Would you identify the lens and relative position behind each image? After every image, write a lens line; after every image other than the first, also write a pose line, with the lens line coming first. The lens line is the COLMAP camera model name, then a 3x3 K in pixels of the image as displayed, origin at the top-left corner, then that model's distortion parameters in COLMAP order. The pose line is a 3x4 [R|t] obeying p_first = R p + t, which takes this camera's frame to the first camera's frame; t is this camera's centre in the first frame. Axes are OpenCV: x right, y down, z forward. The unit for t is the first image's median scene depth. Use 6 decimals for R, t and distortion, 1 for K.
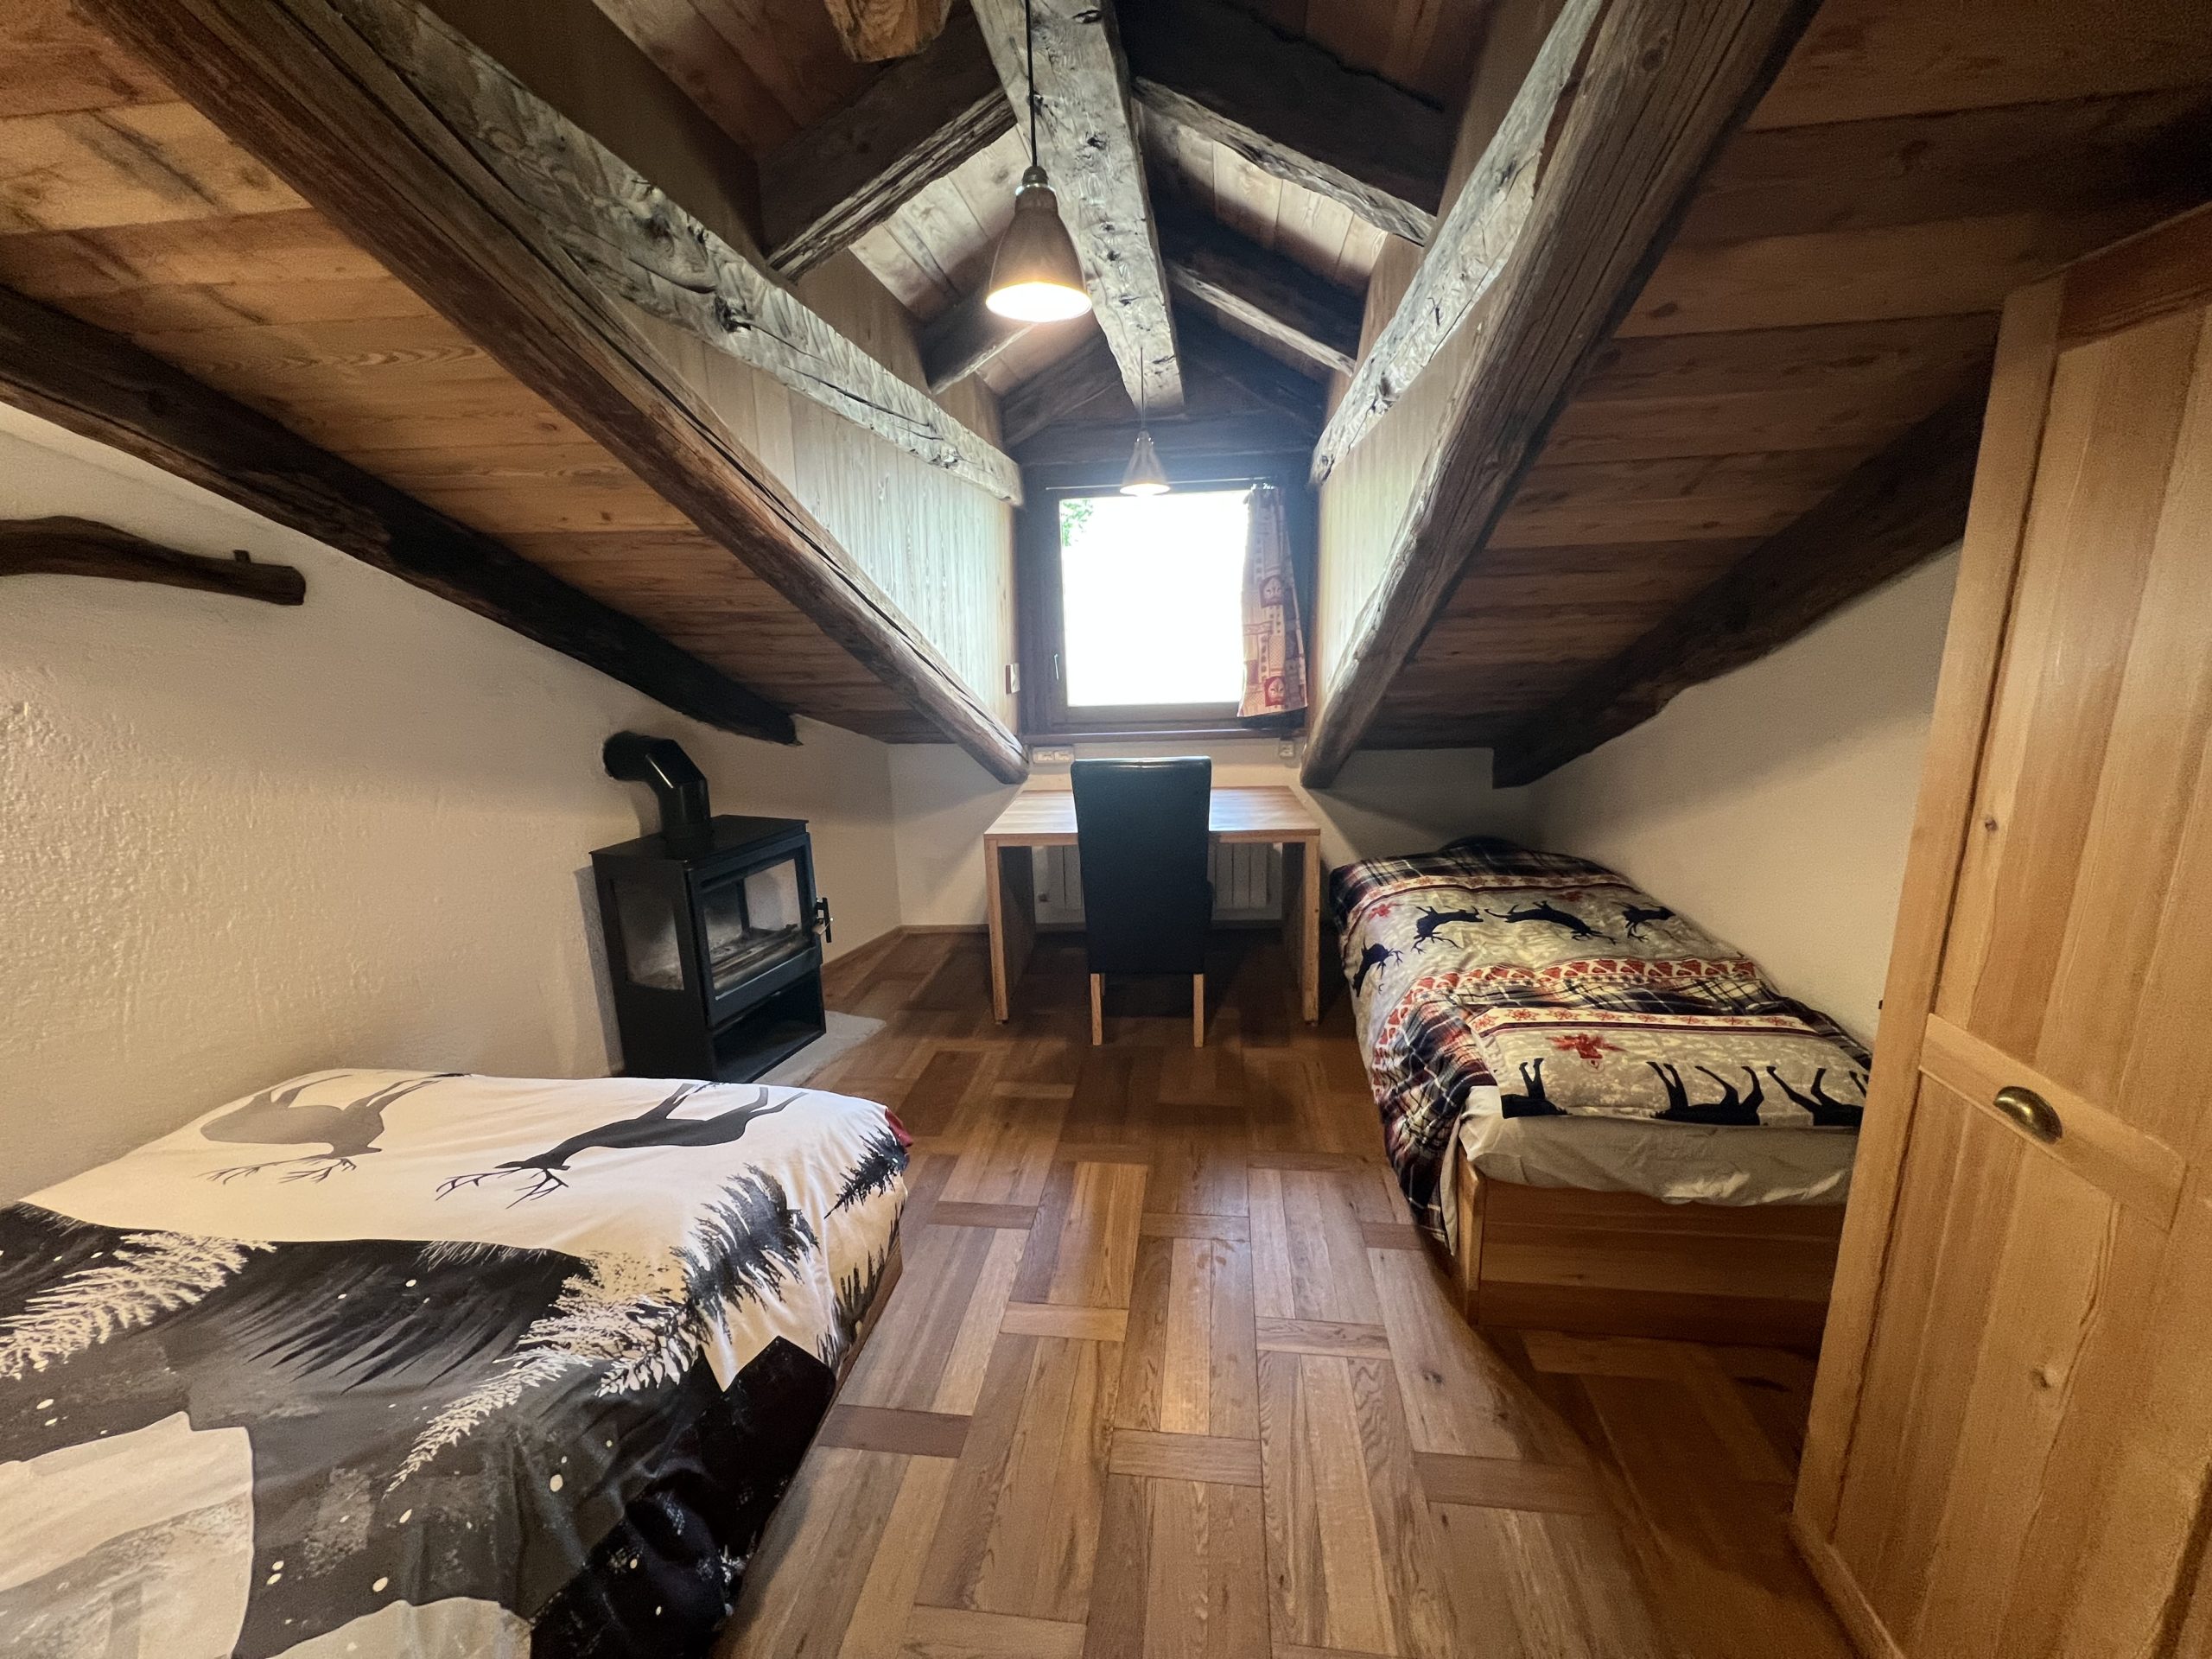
lens RADIAL K [[884.9, 0, 1111.6], [0, 884.9, 824.7], [0, 0, 1]] dist [-0.001048, 0.000593]
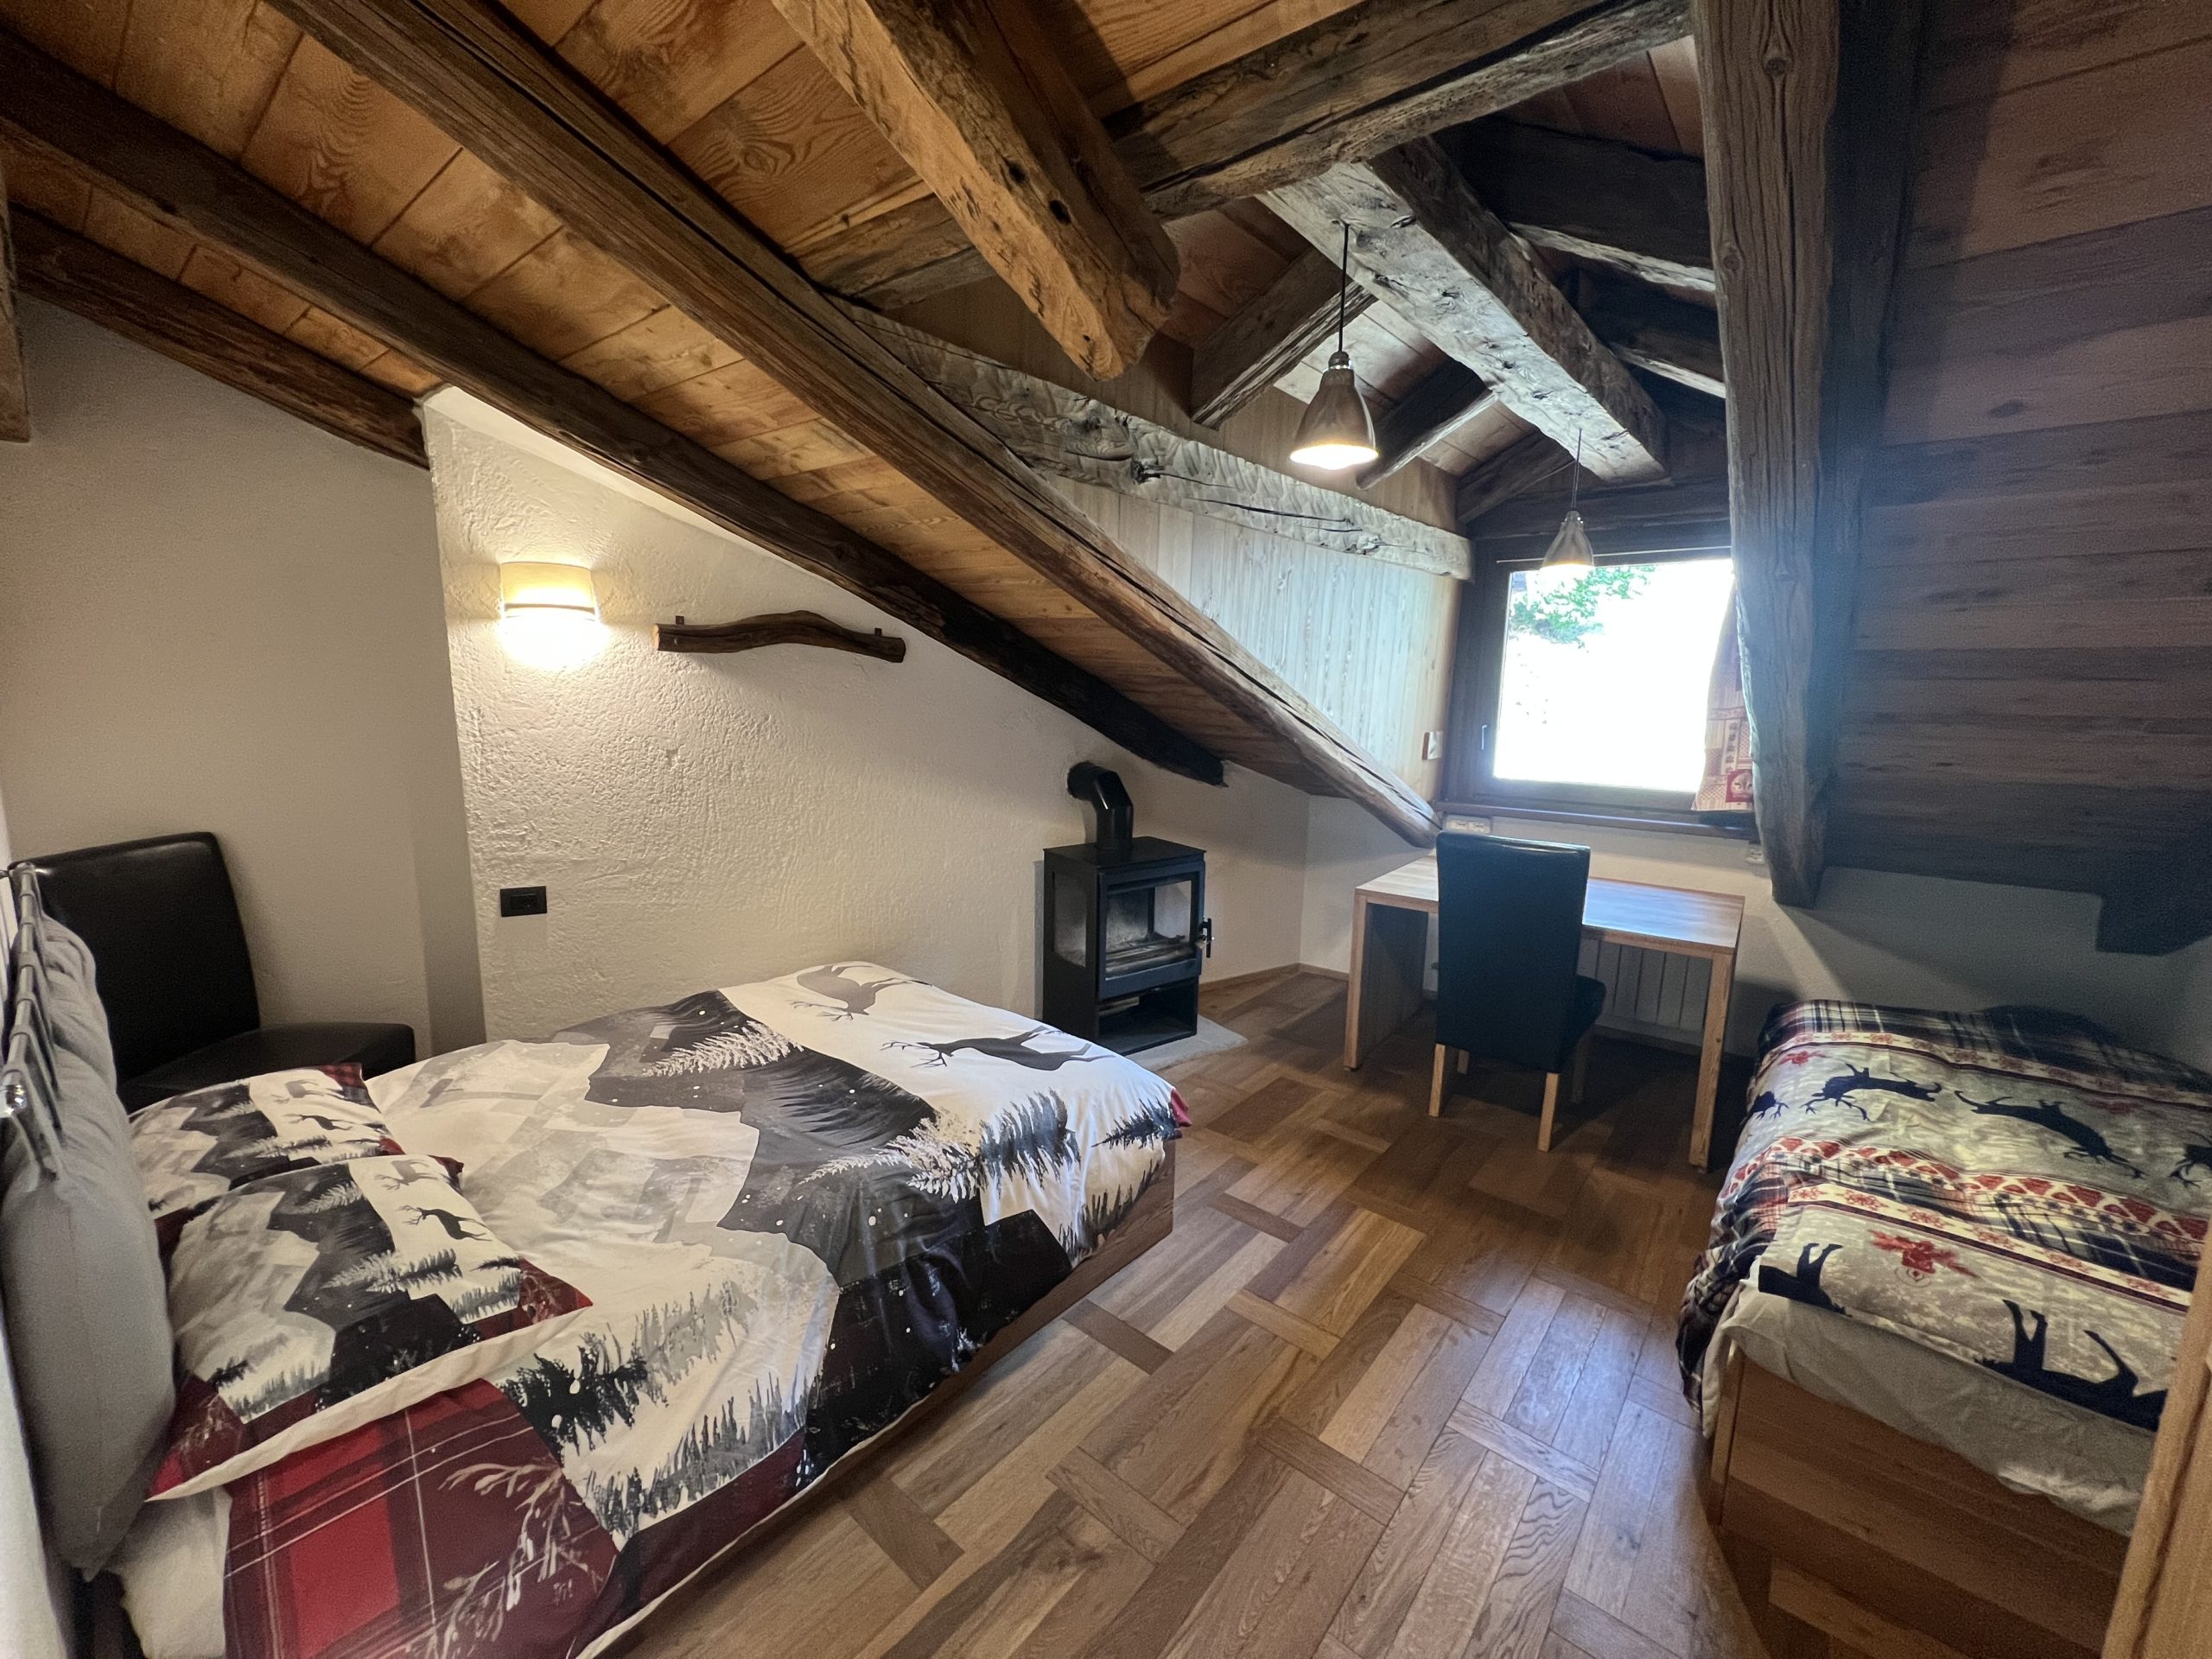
lens RADIAL K [[884.9, 0, 1109.0], [0, 884.9, 827.7], [0, 0, 1]] dist [-0.001048, 0.000593]
pose [[0.840575, 0.134946, -0.524617, 0.279448], [-0.160861, 0.986970, -0.003865, -0.017091], [0.517260, 0.087639, 0.851329, -0.124705]]
